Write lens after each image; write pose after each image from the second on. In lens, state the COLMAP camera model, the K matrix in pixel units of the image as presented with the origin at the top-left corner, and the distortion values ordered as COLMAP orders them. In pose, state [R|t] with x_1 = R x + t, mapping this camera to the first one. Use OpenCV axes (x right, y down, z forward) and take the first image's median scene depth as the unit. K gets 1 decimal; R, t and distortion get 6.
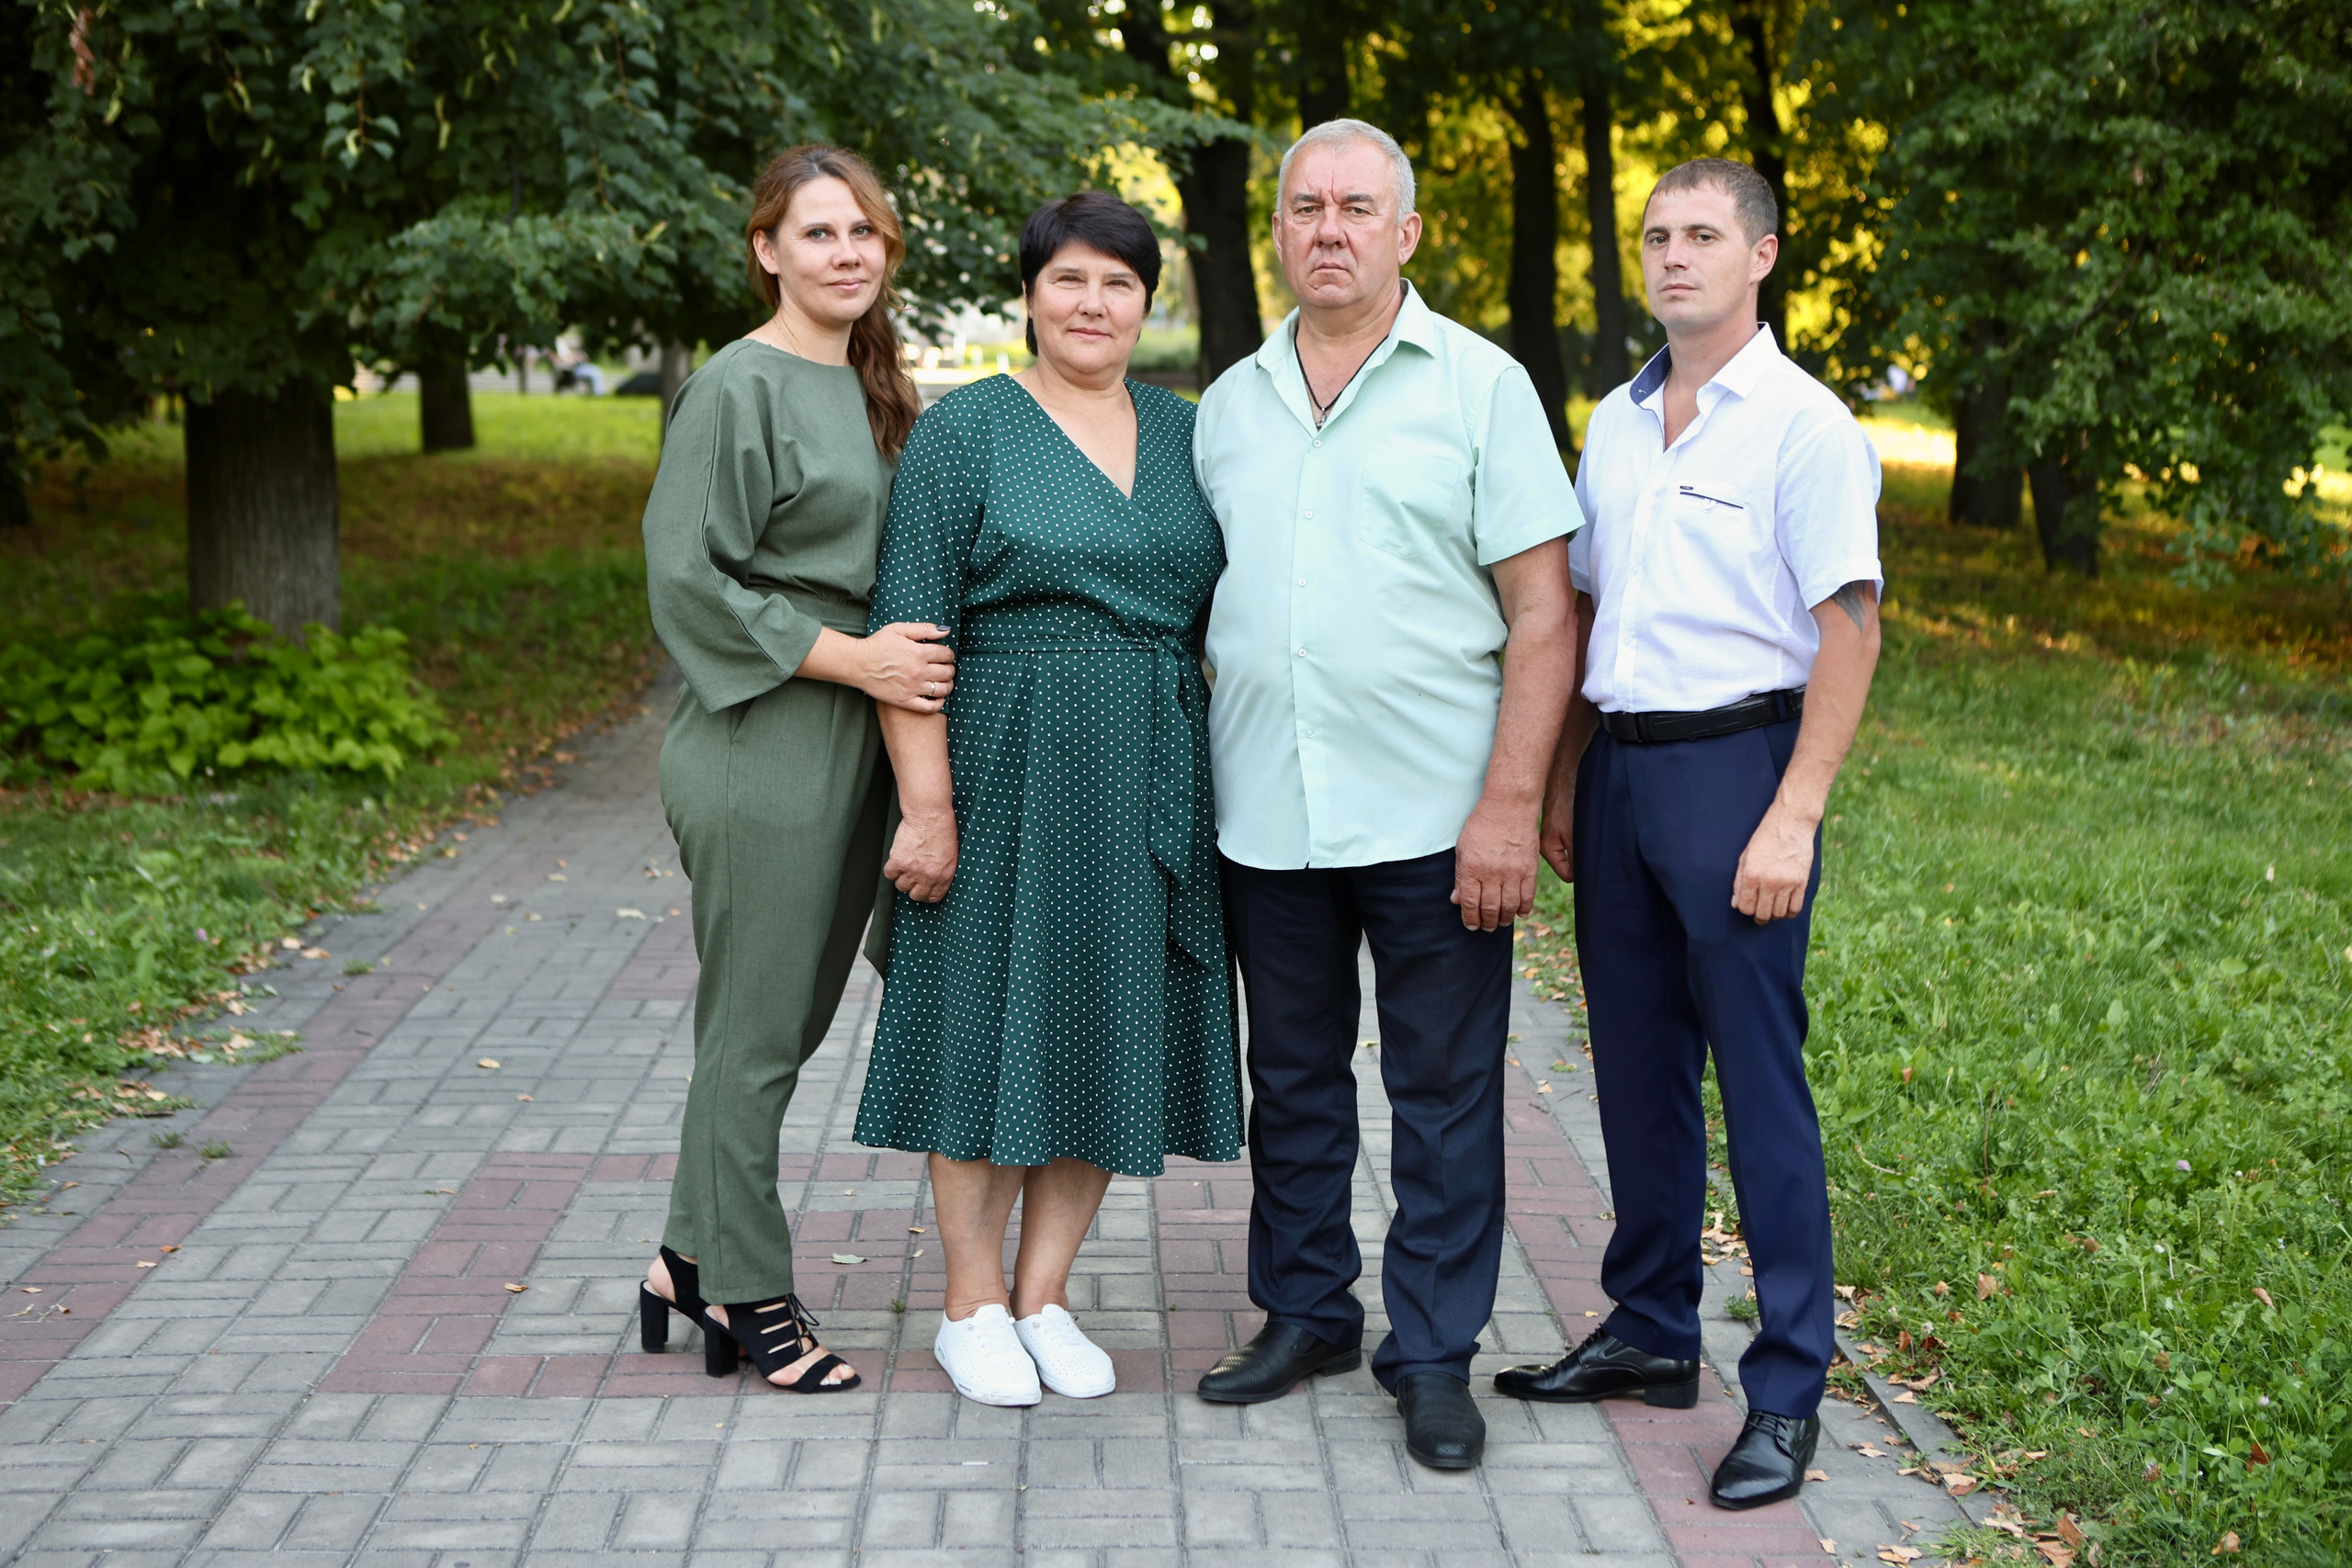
lens RADIAL K [[3462.5, 0, 1211.8], [0, 3462.5, 802.7], [0, 0, 1]] dist [0.018965, 0.000000]
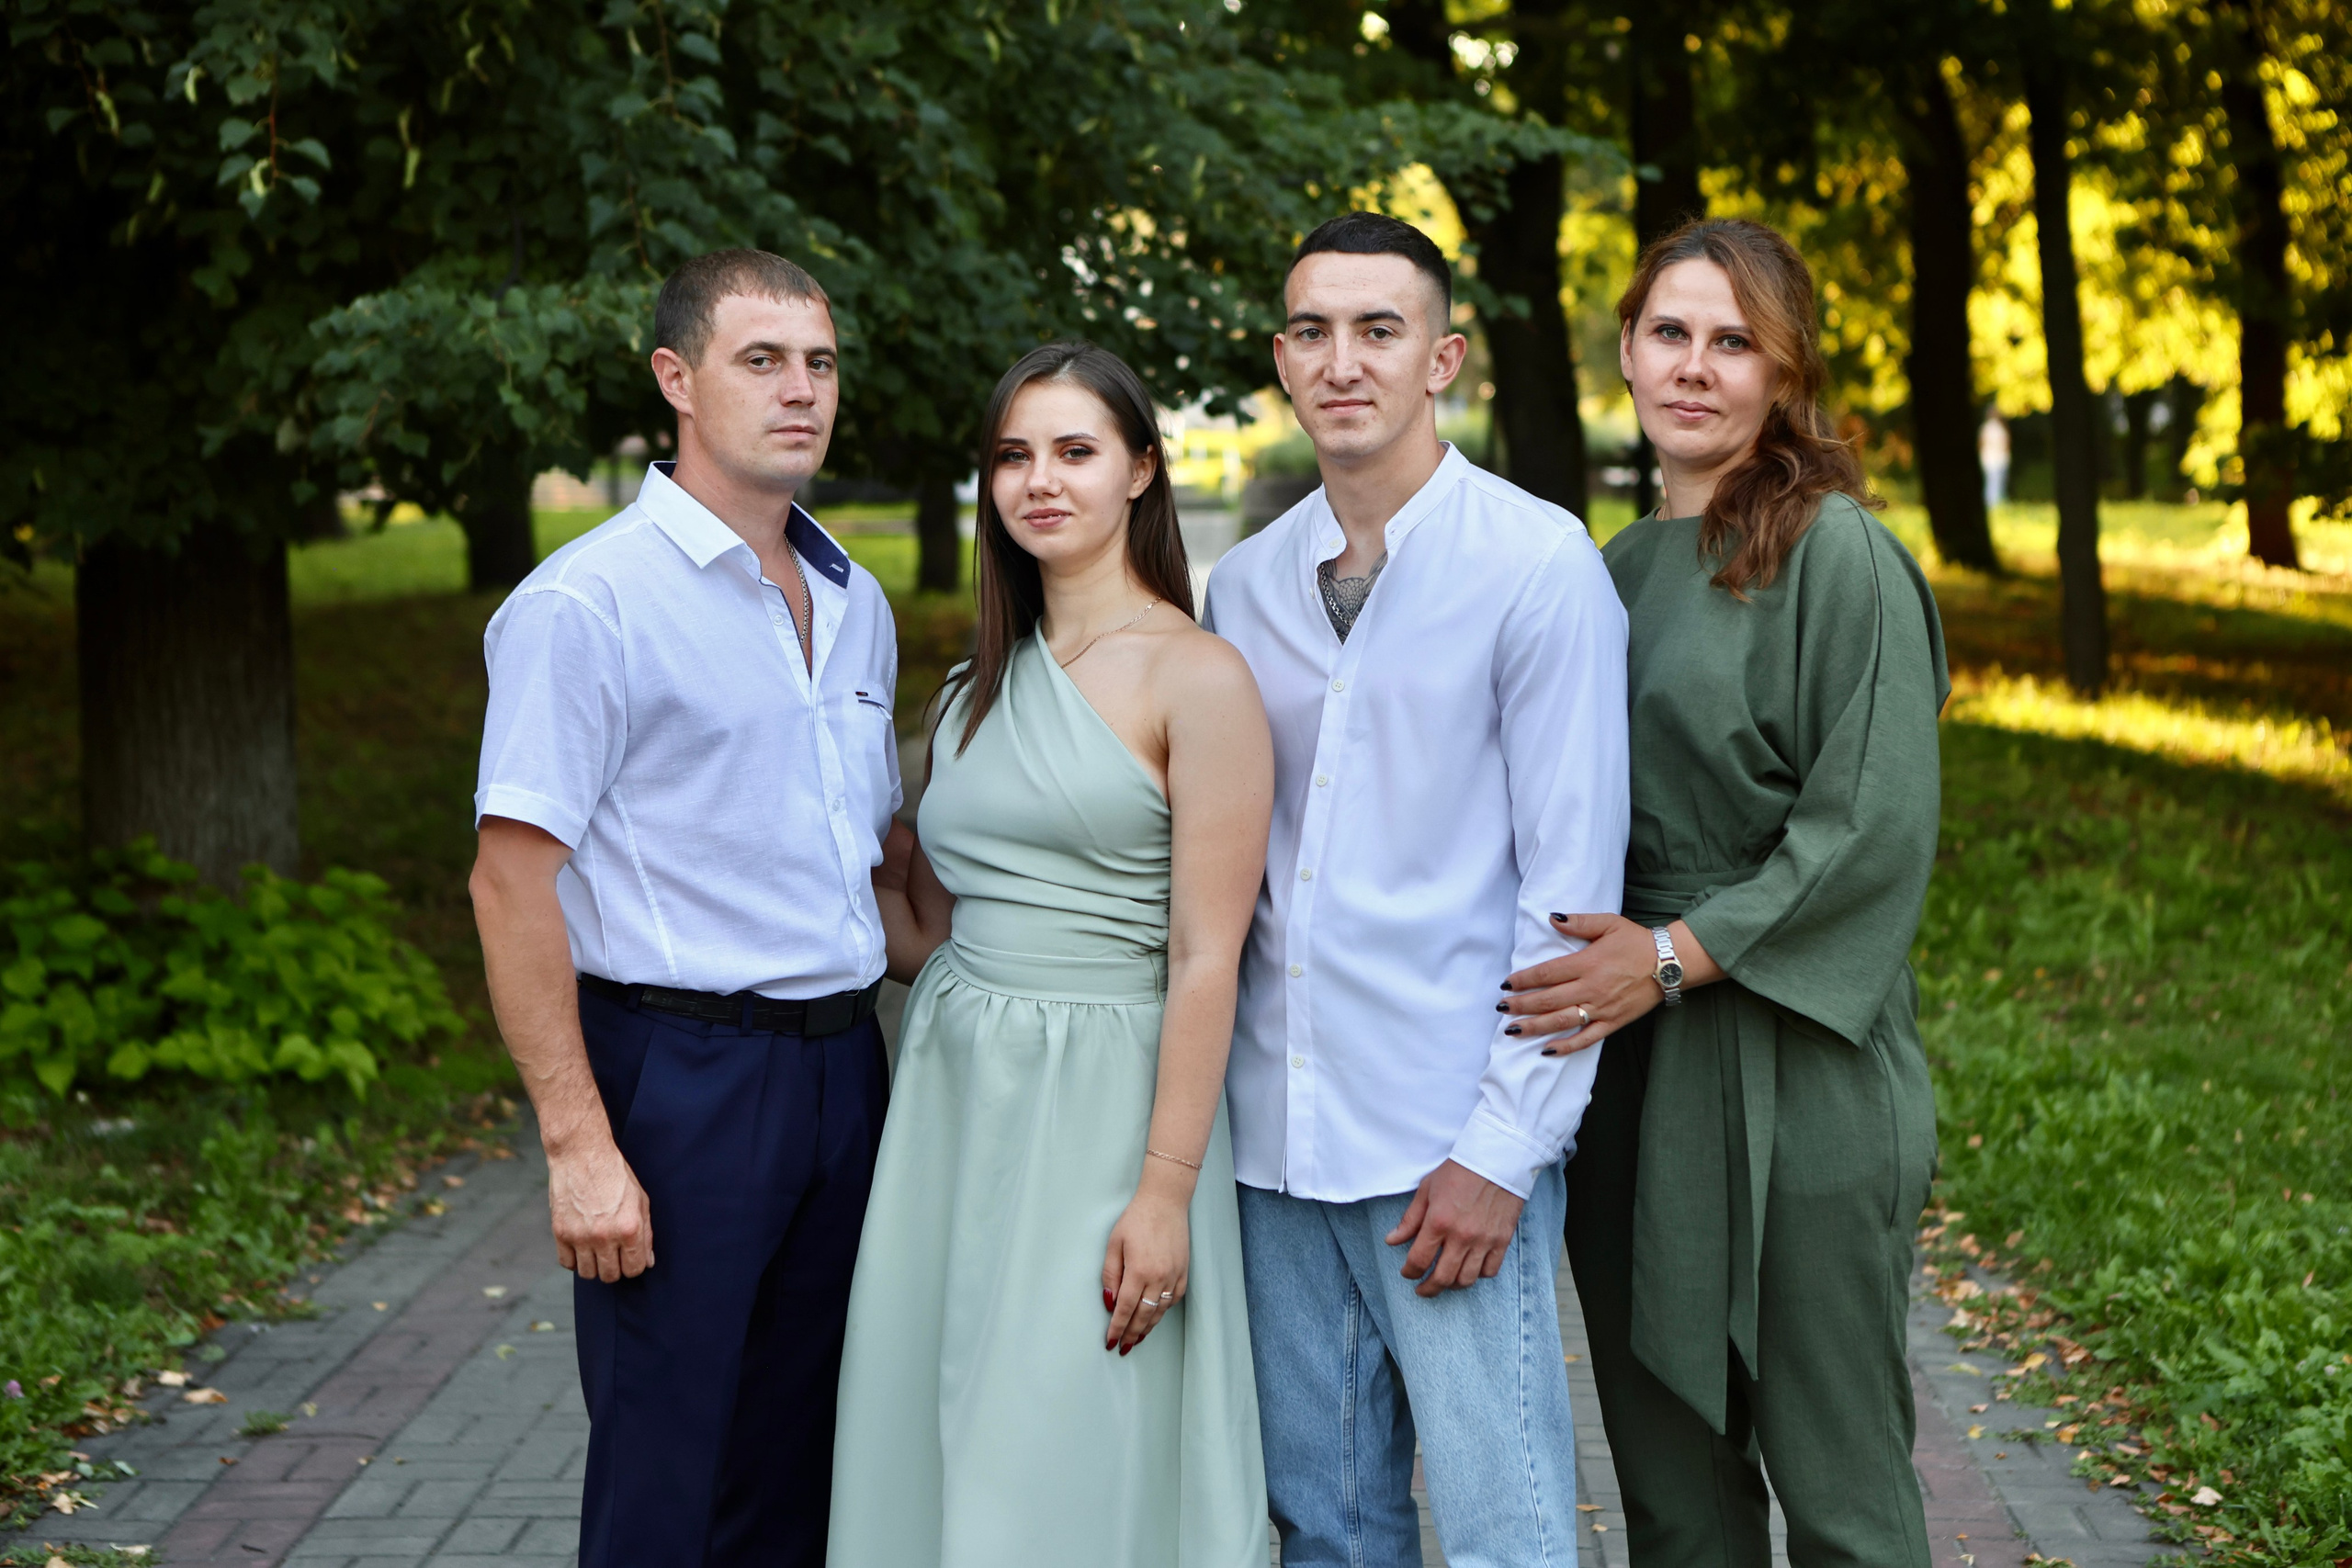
lens RADIAL K [[4422.4, 0, 1173.9], [0, 4422.4, 777.5], [0, 0, 1]] dist [0.145310, 0.000000]
pose [[0.997267, -0.006764, -0.073577, -0.010747], [0.002824, 0.998563, -0.053518, -0.027172], [0.073833, 0.053164, 0.995853, 0.154675]]
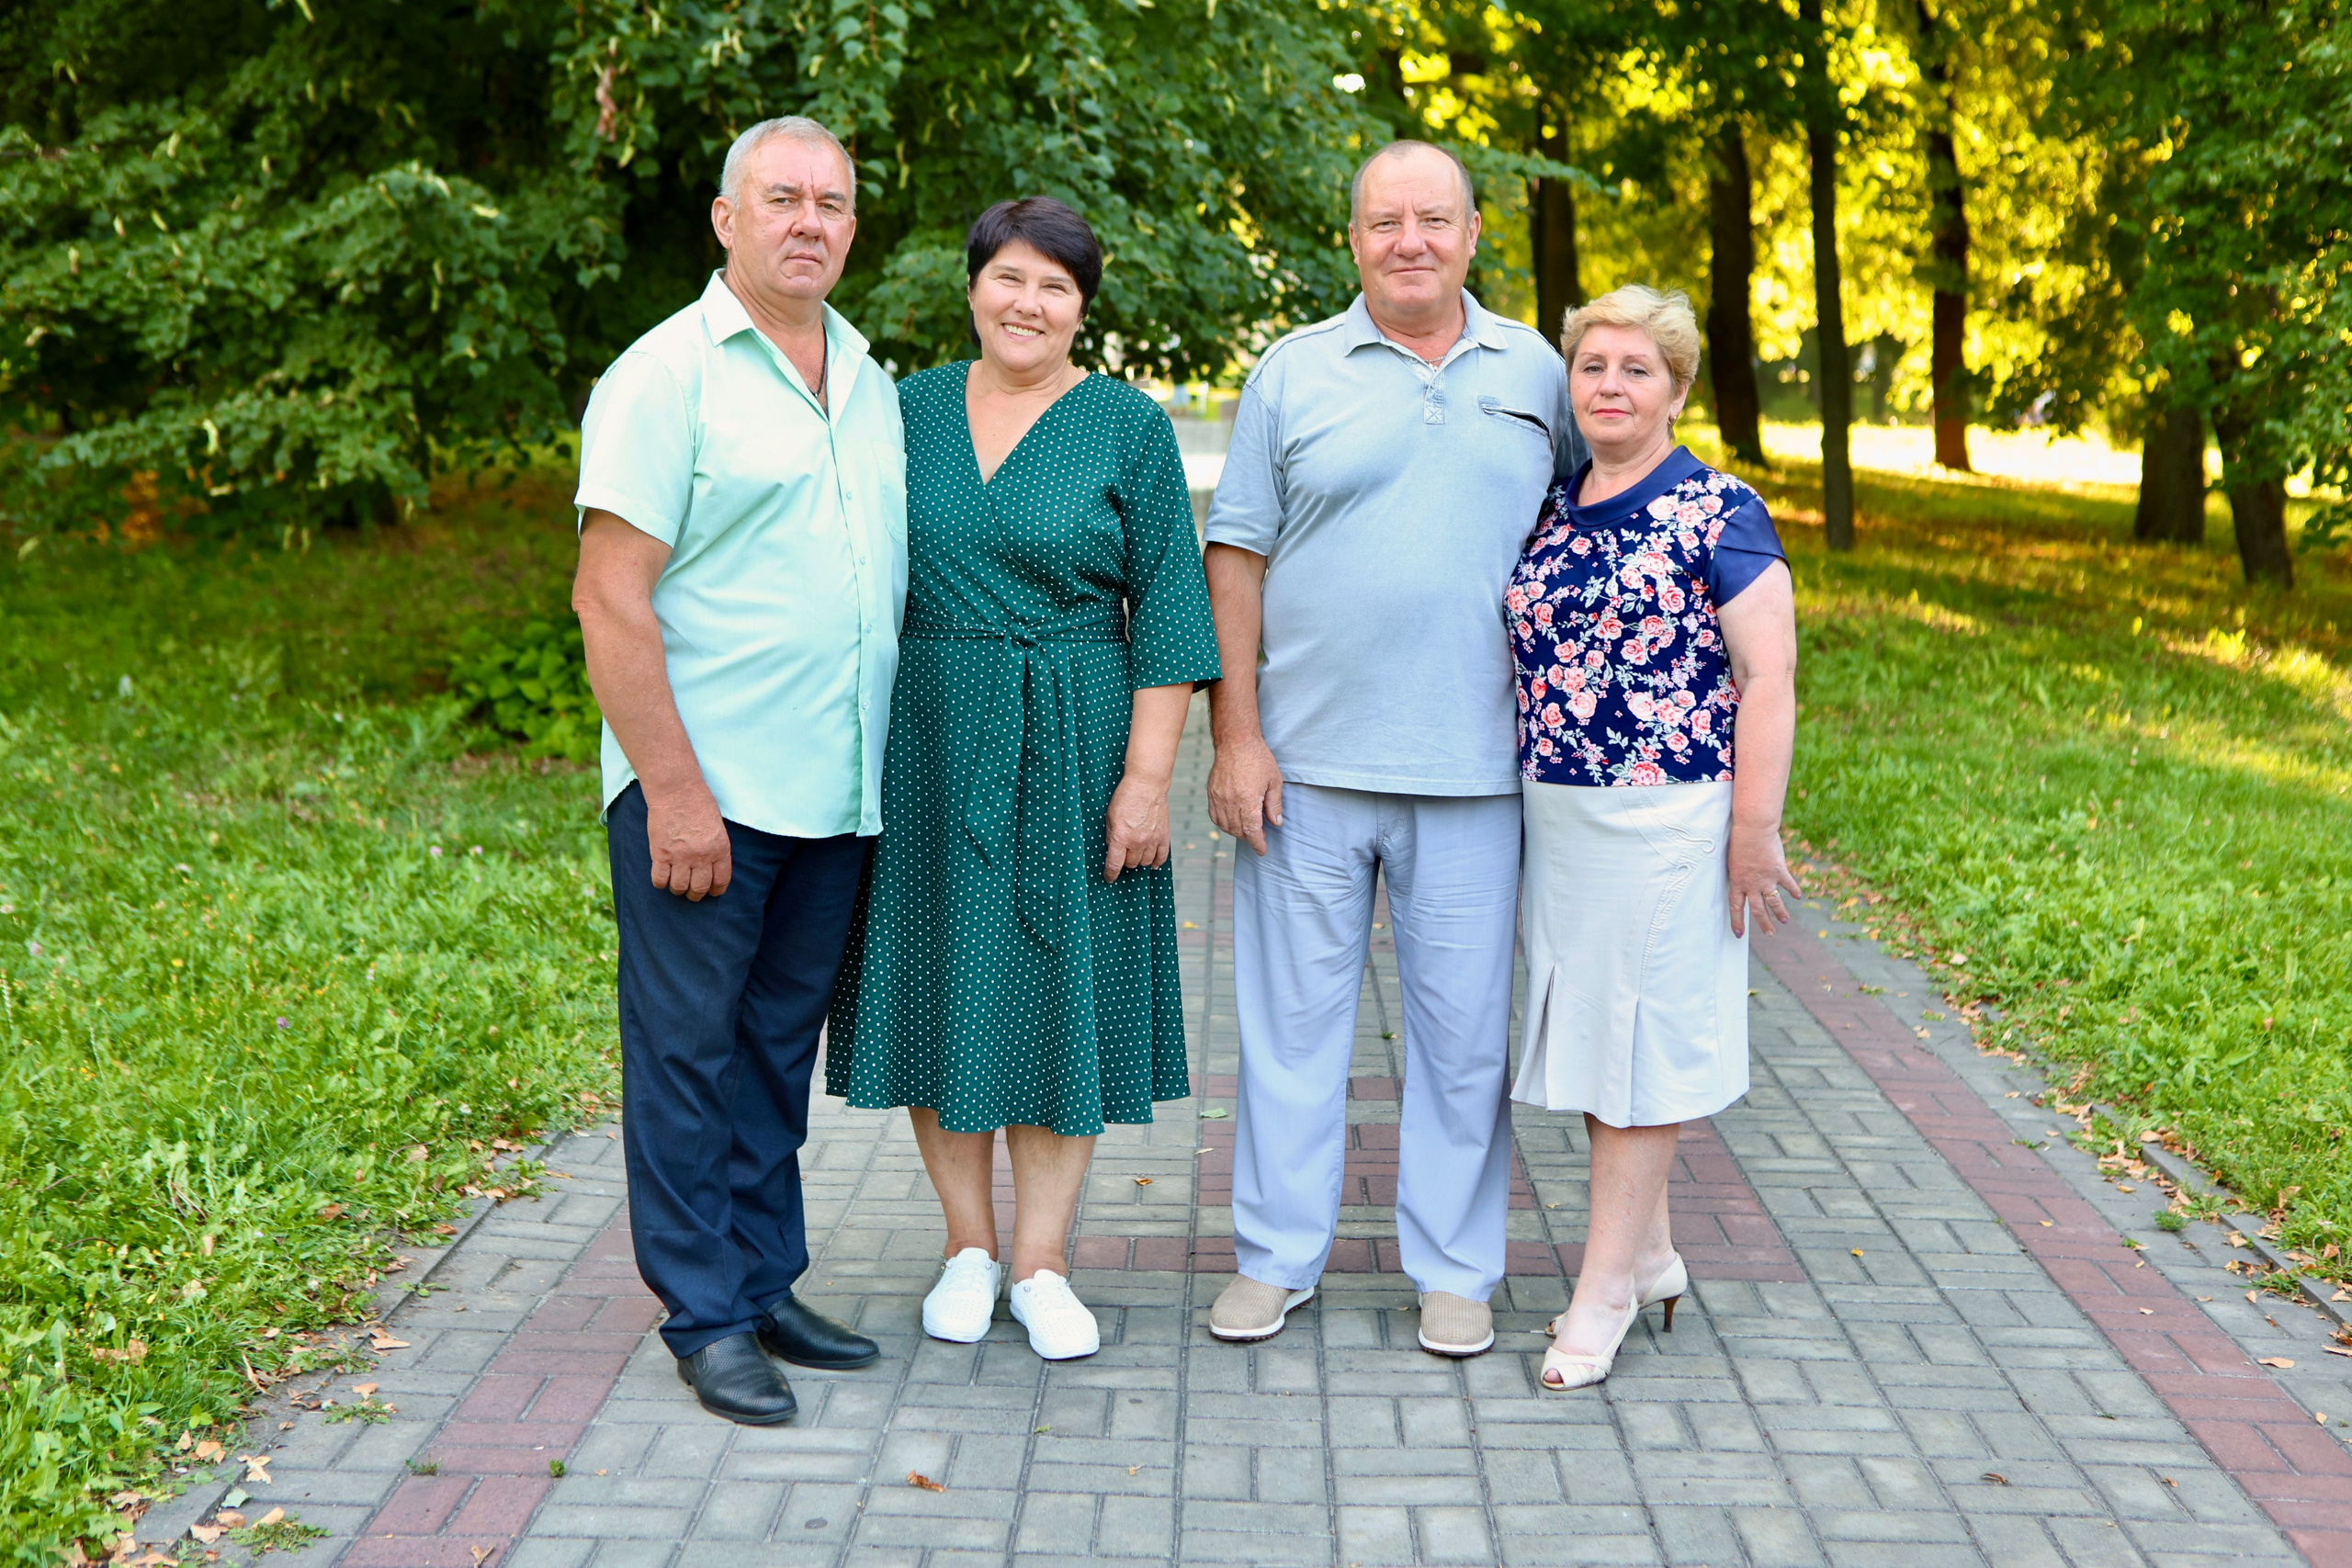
lens RADIAL K [[3237.5, 0, 1178.8], [0, 3237.5, 779.1], [0, 0, 1]] dist [0.000923, 0.000000]
pose [[0.998114, 0.012885, -0.060016, -0.065926], [-0.013187, 0.999902, -0.004640, 0.007042], [0.059951, 0.005423, 0.998187, -0.043545]]
